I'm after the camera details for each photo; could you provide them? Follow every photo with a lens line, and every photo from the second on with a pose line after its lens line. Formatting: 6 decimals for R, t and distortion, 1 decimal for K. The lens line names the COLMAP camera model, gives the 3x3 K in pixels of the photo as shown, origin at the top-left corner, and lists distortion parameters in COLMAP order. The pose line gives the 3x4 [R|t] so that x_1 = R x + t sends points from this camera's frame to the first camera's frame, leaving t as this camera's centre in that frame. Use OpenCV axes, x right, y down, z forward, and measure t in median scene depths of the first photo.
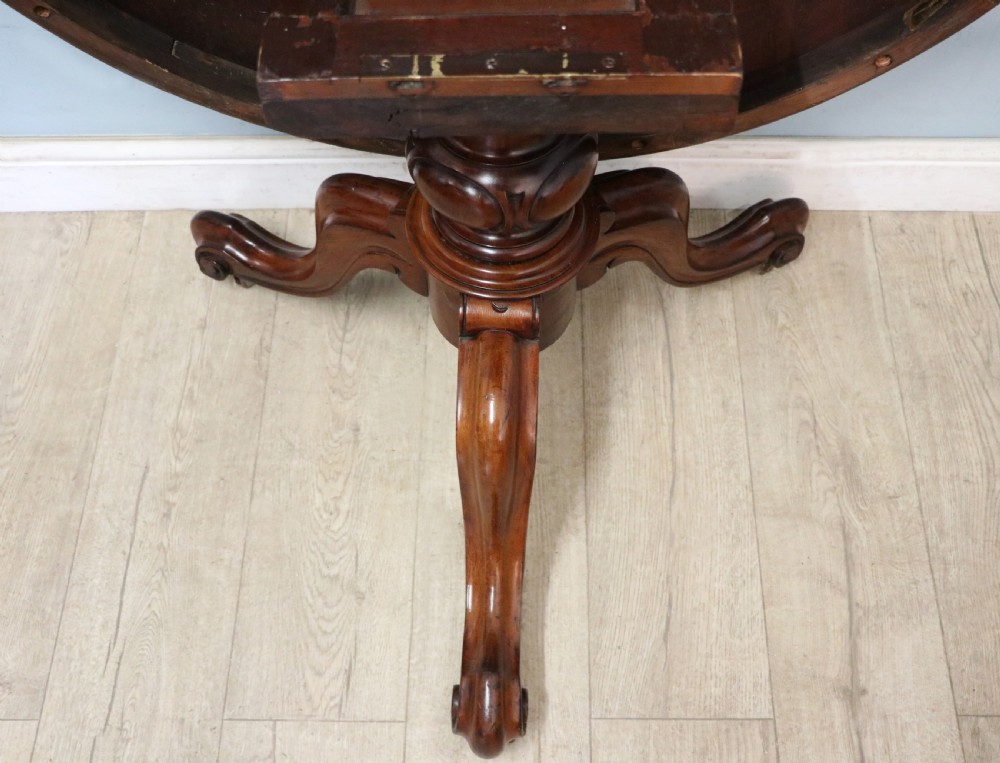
lens RADIAL K [[1246.3, 0, 513.5], [0, 1246.3, 405.9], [0, 0, 1]] dist [-0.045059, 0.000000]
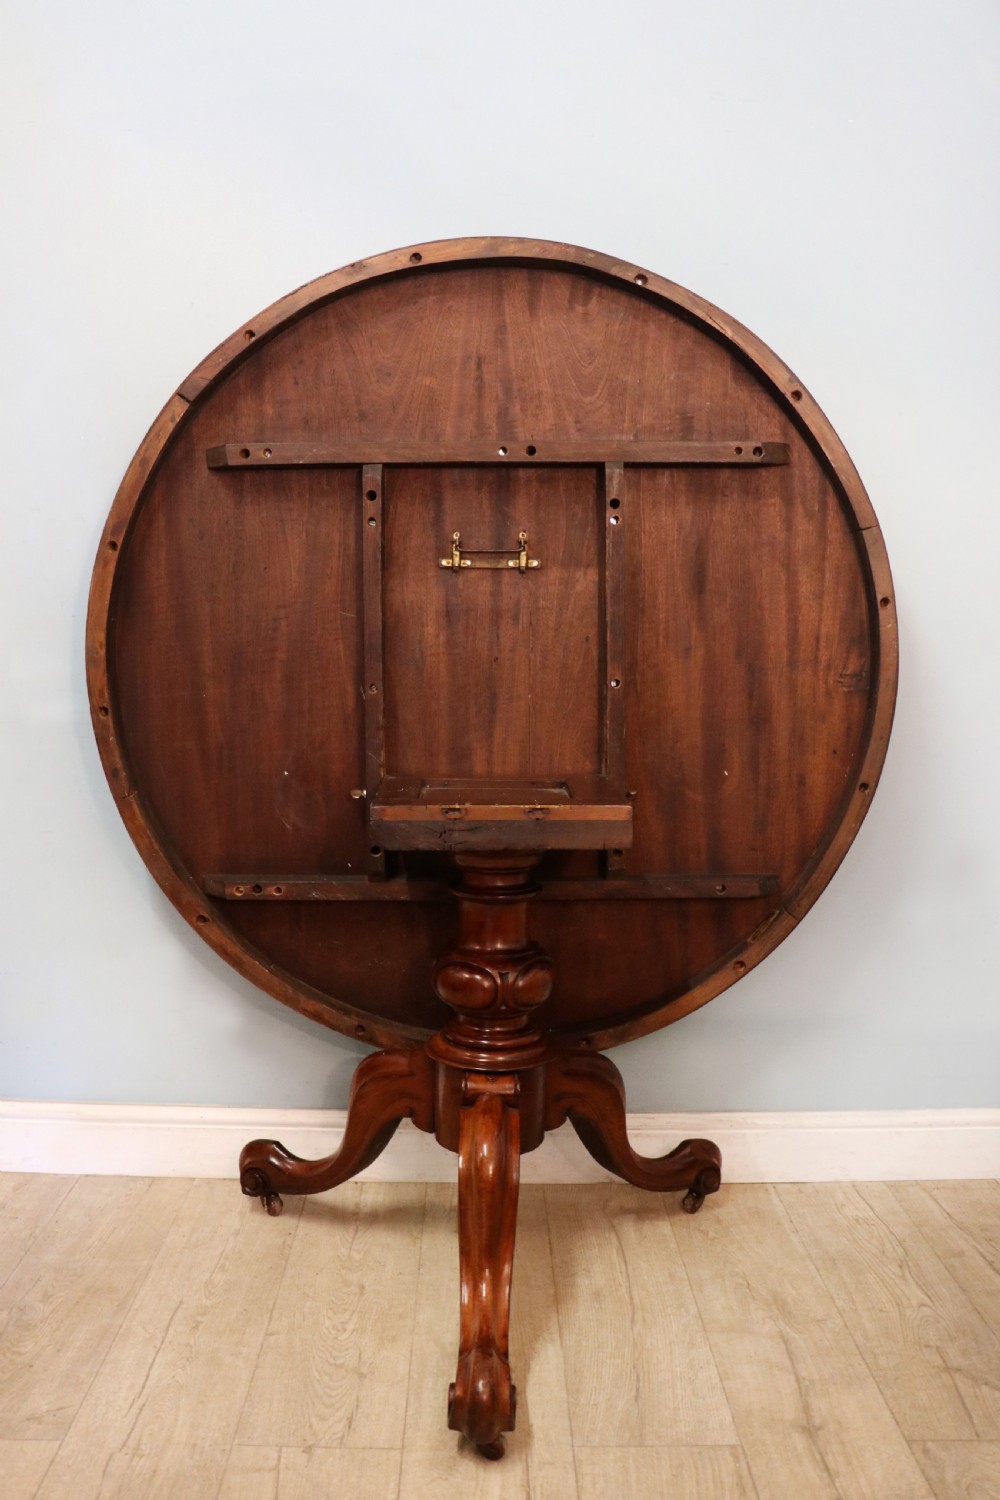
lens RADIAL K [[1269.0, 0, 482.9], [0, 1269.0, 726.6], [0, 0, 1]] dist [-0.174300, 0.135274]
pose [[0.999741, 0.016926, 0.015222, -0.040868], [0.002628, 0.578401, -0.815749, 0.705188], [-0.022612, 0.815577, 0.578206, -0.114542]]
